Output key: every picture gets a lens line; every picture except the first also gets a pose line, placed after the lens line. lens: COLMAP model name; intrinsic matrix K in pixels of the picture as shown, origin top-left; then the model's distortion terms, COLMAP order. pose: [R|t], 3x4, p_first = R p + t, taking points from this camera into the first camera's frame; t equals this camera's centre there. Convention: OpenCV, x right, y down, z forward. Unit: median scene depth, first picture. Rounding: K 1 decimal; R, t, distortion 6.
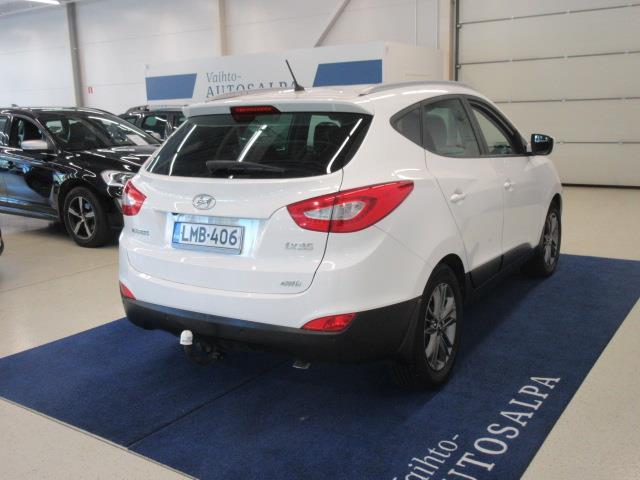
lens RADIAL K [[646.4, 0, 319.0], [0, 646.4, 236.1], [0, 0, 1]] dist [0.012519, 0.000000]
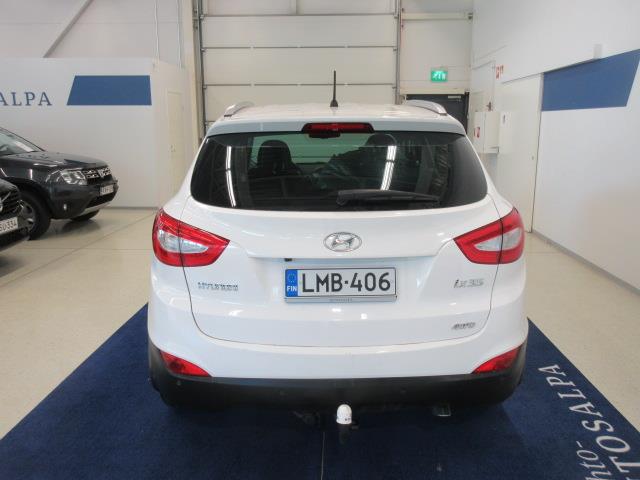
lens RADIAL K [[559.7, 0, 319.9], [0, 559.7, 243.4], [0, 0, 1]] dist [0.008451, 0.008203]
pose [[0.844915, -0.090593, 0.527173, -0.566012], [0.083955, 0.995798, 0.036568, -0.078341], [-0.528271, 0.013362, 0.848971, 0.422701]]
